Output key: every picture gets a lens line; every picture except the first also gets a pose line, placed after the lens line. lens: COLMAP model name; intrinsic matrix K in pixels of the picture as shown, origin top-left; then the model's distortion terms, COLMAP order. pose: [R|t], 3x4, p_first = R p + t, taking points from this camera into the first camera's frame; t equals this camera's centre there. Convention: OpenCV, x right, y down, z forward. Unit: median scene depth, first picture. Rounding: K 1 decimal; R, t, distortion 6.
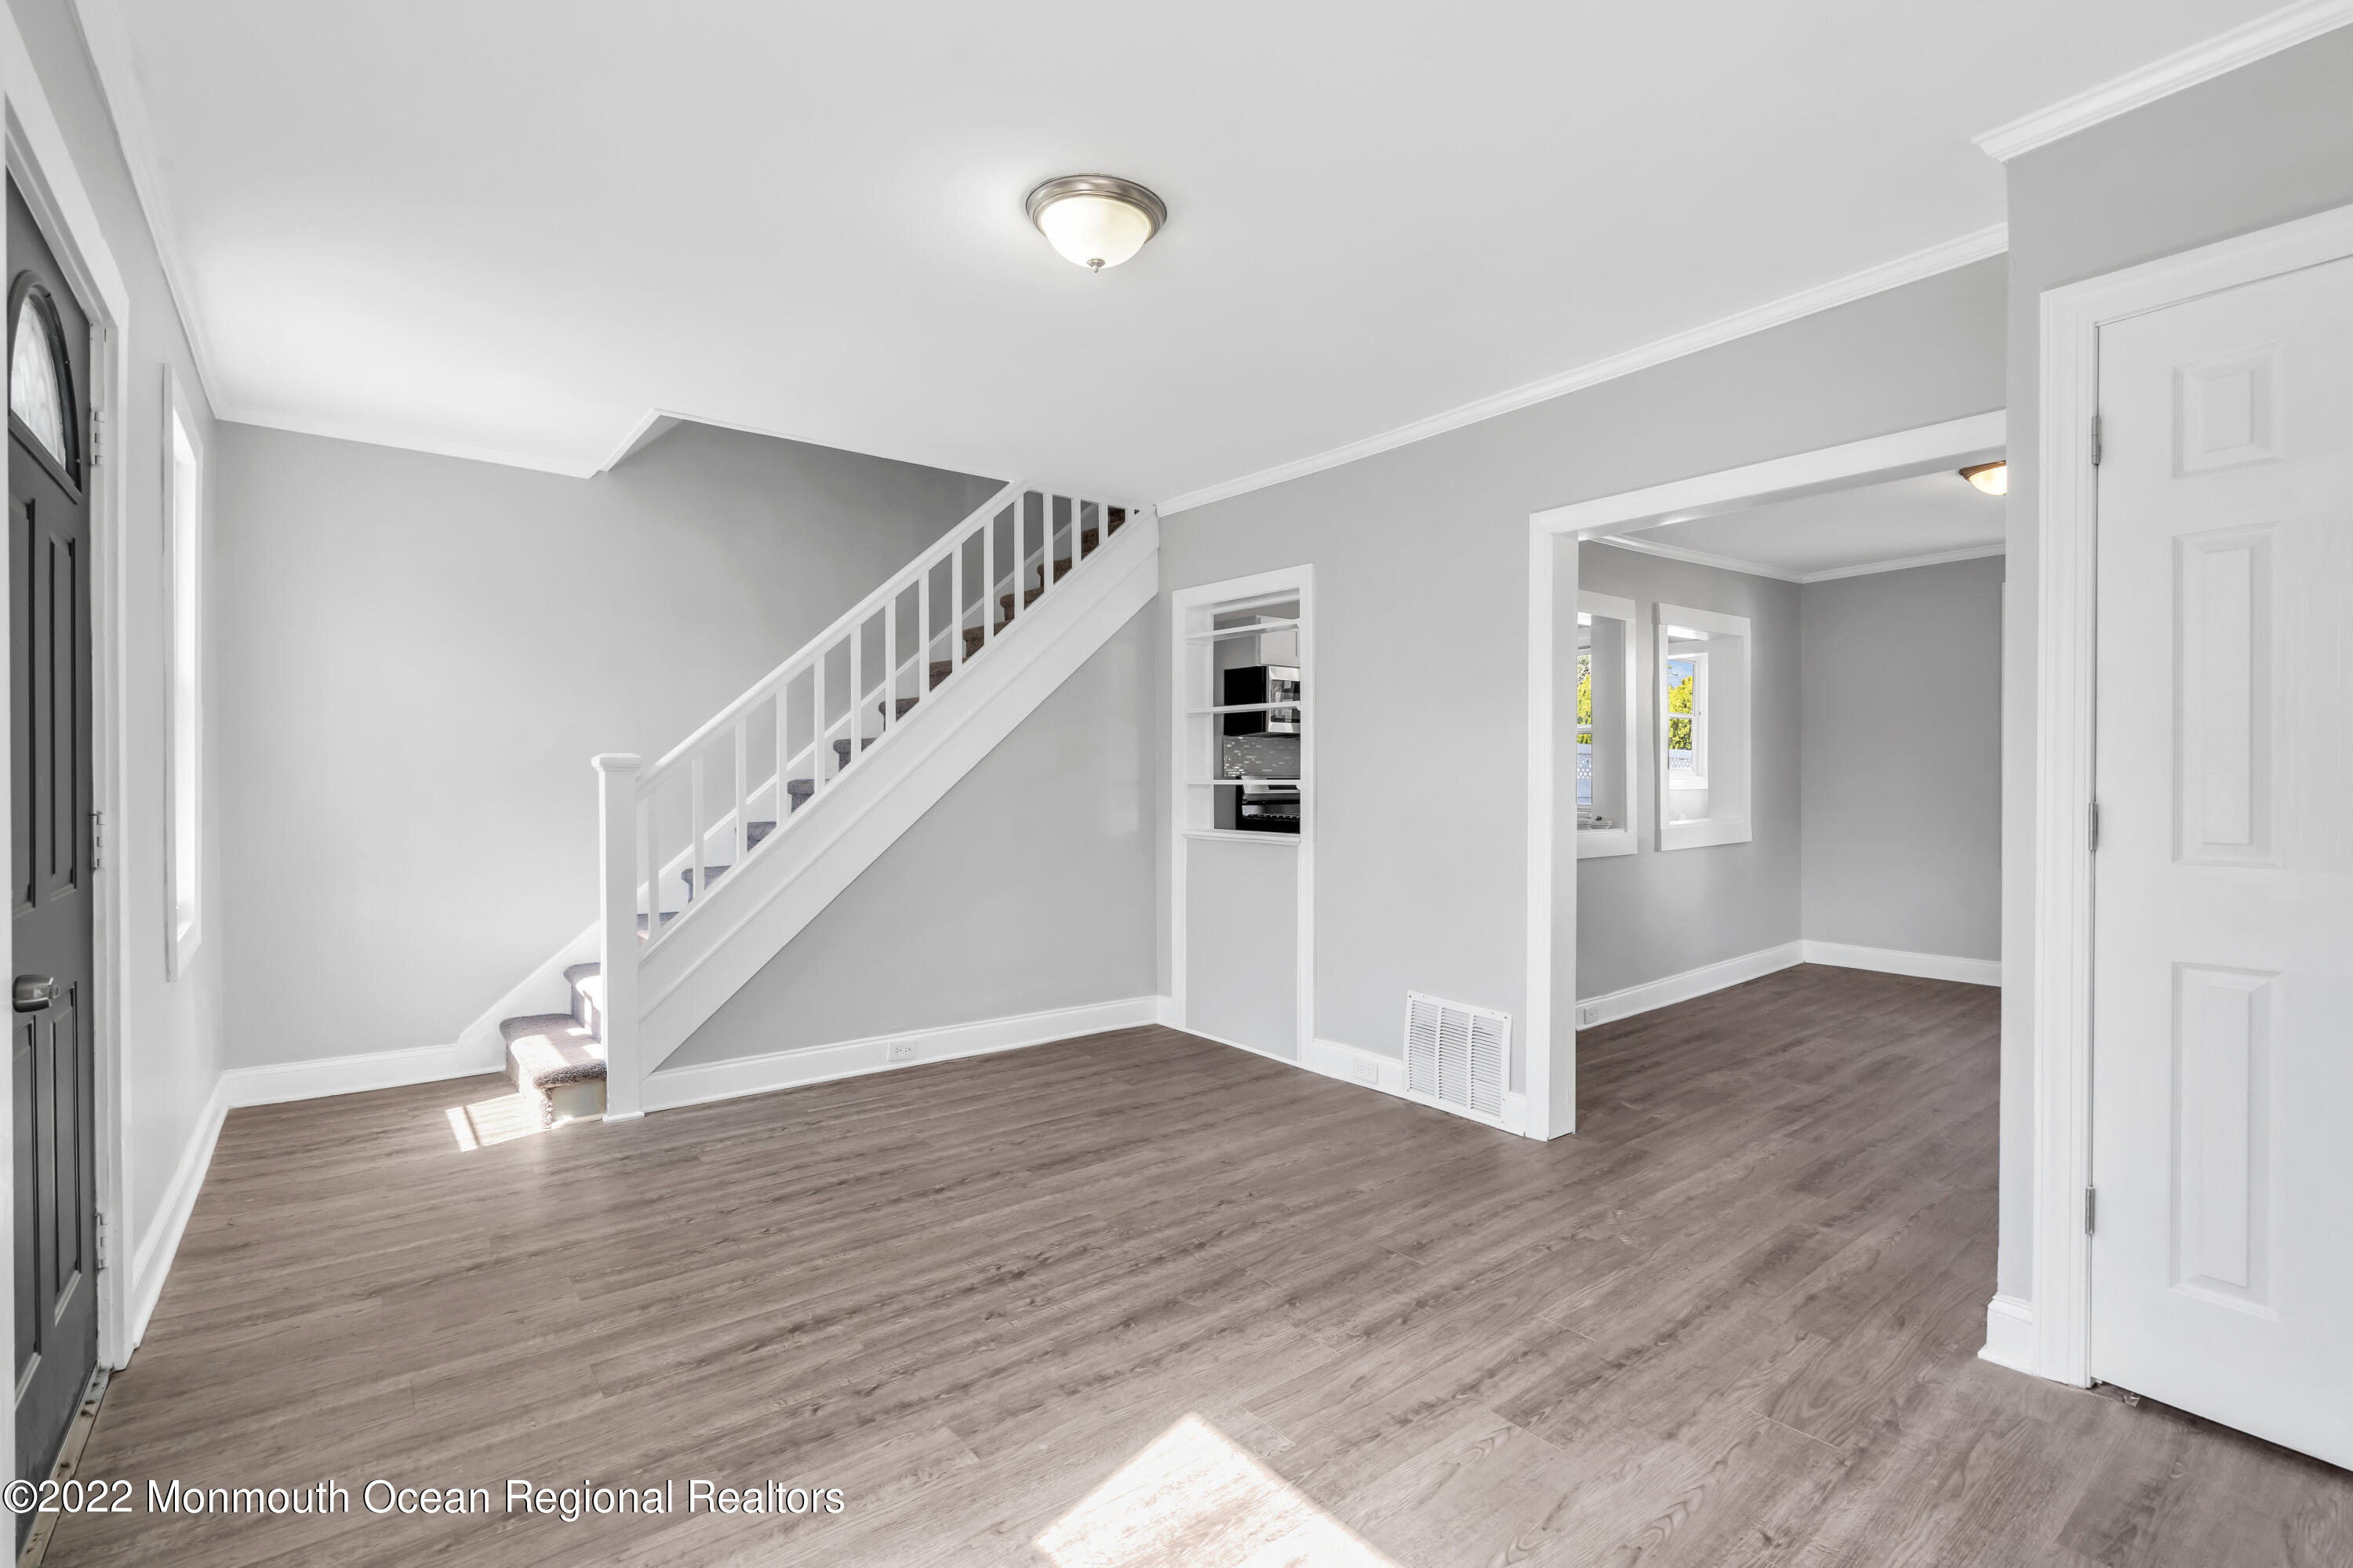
lens RADIAL K [[1068.8, 0, 1173.4], [0, 1068.8, 788.4], [0, 0, 1]] dist [-0.009437, 0.004655]
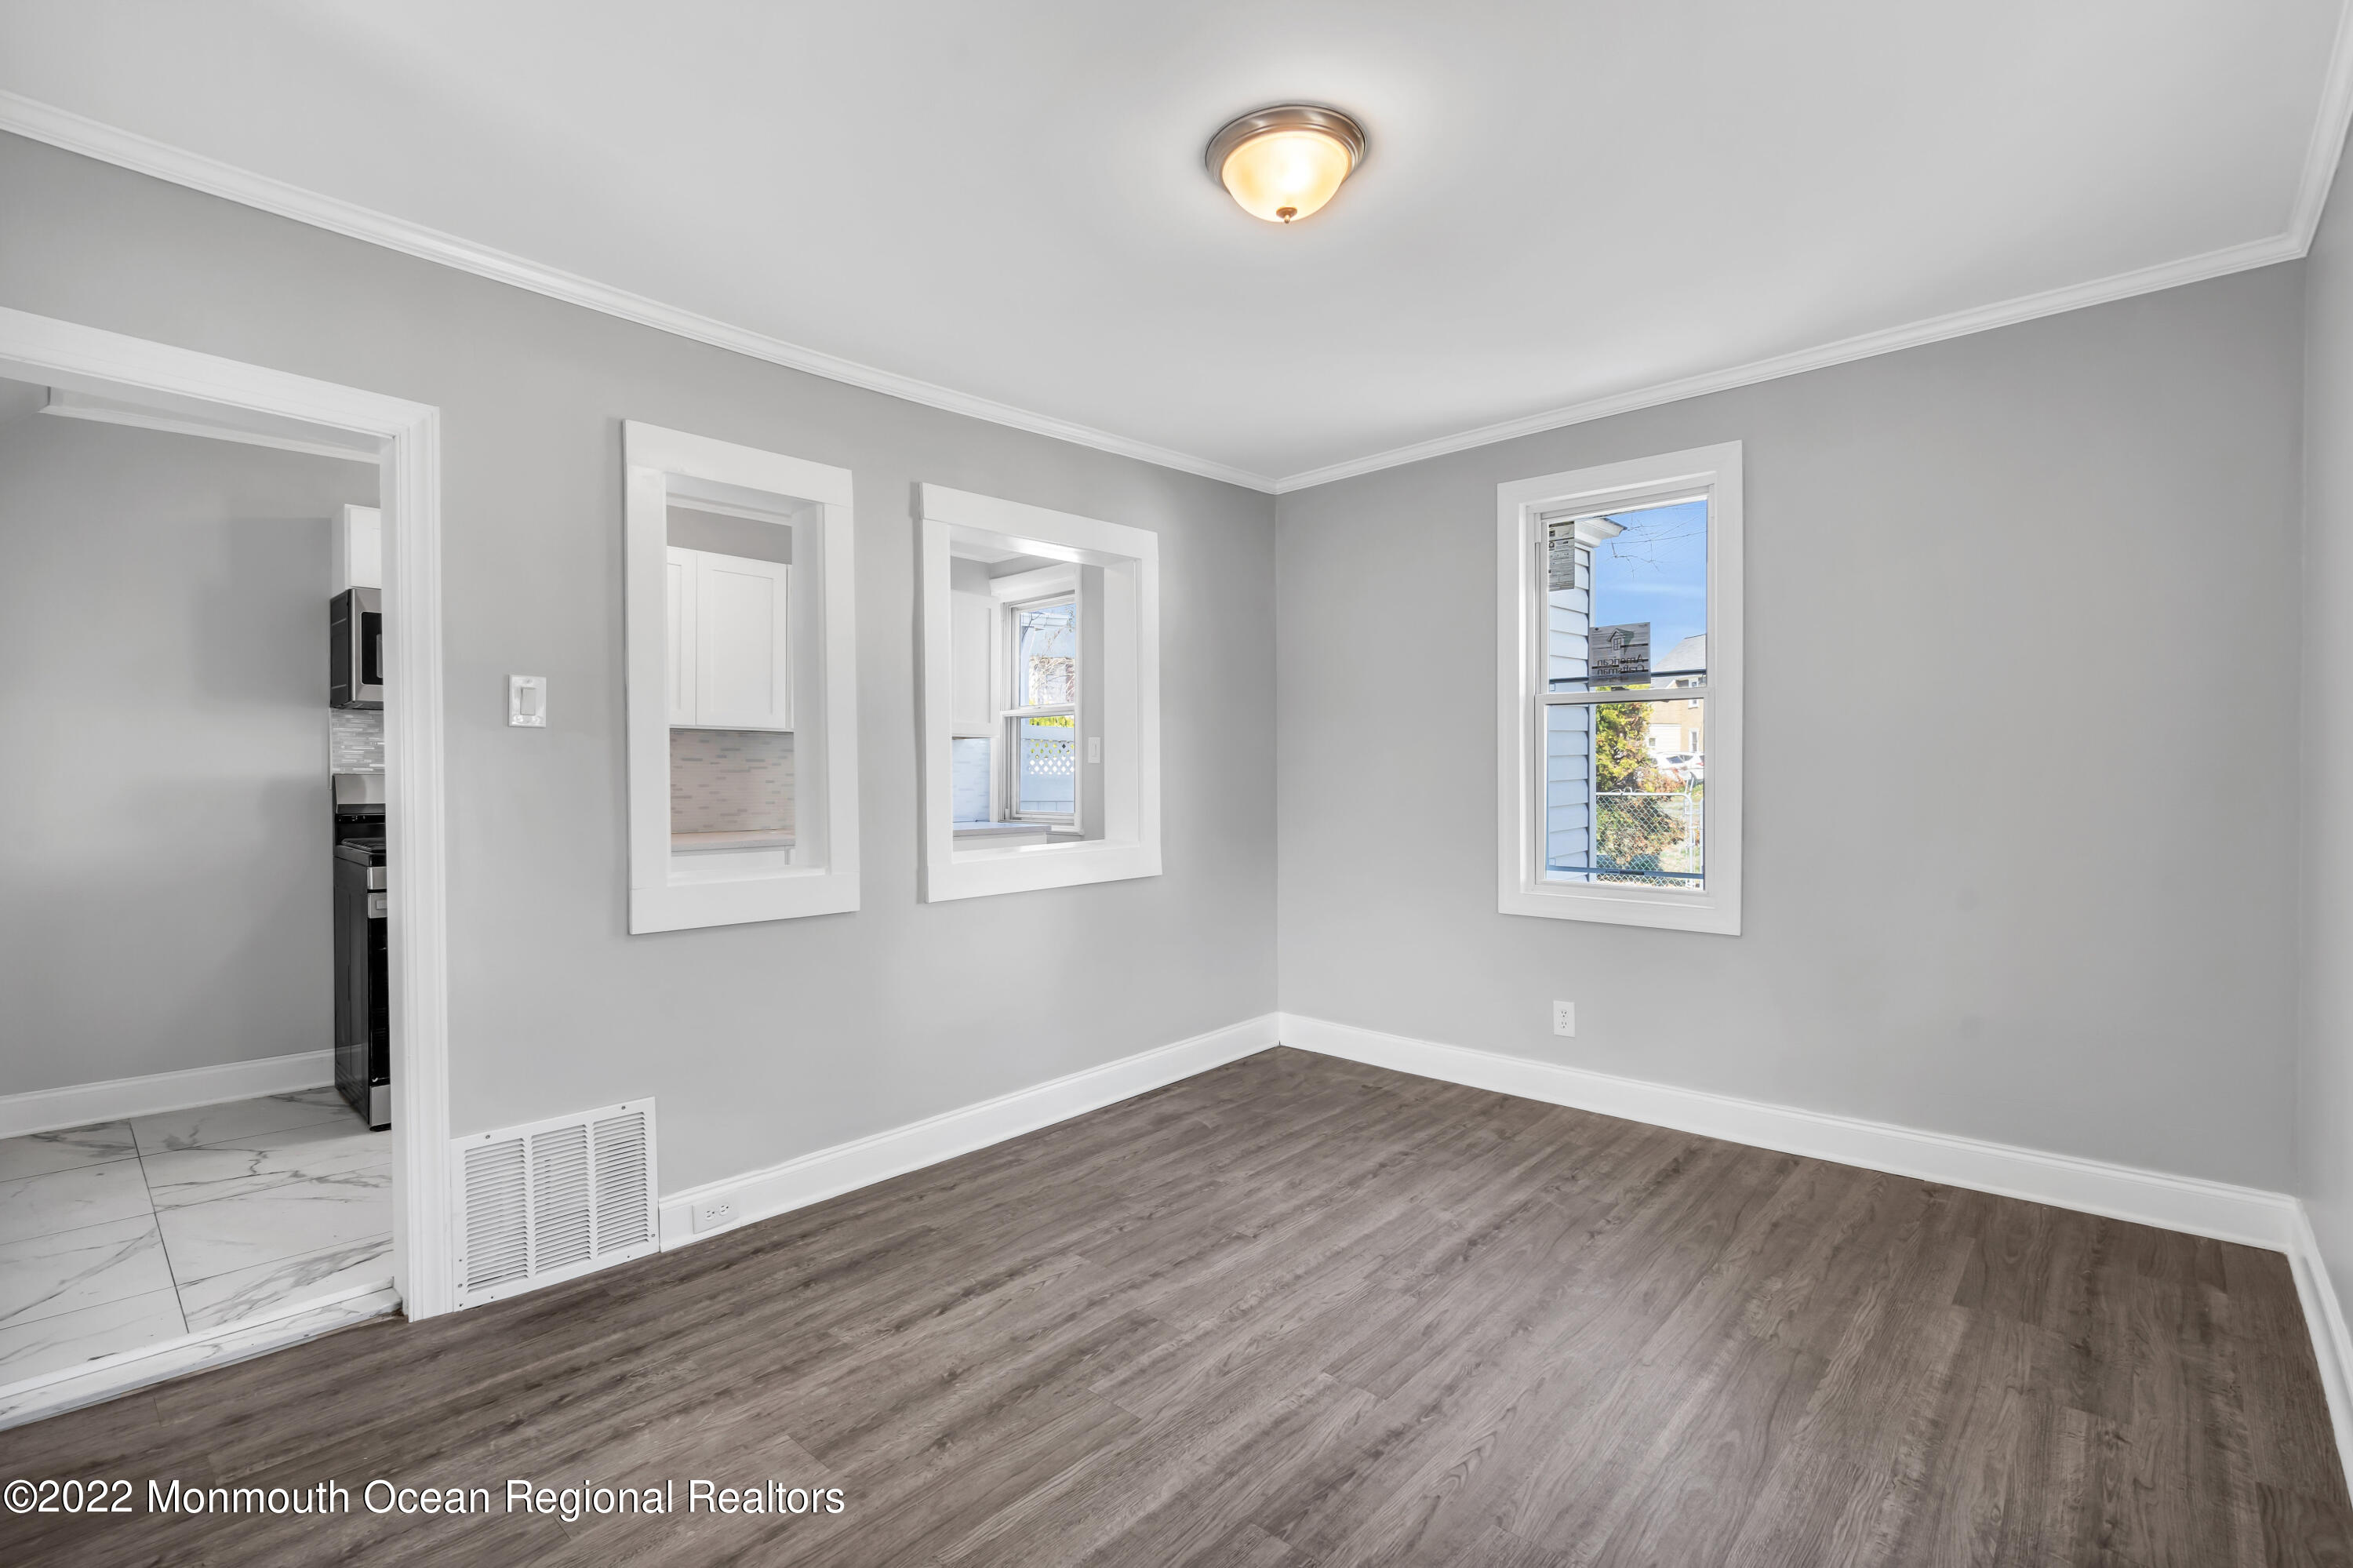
lens RADIAL K [[1068.8, 0, 1173.4], [0, 1068.8, 788.4], [0, 0, 1]] dist [-0.009437, 0.004655]
pose [[0.987931, -0.002421, 0.154876, 0.822809], [0.001804, 0.999990, 0.004124, -0.011455], [-0.154884, -0.003795, 0.987925, 0.646047]]
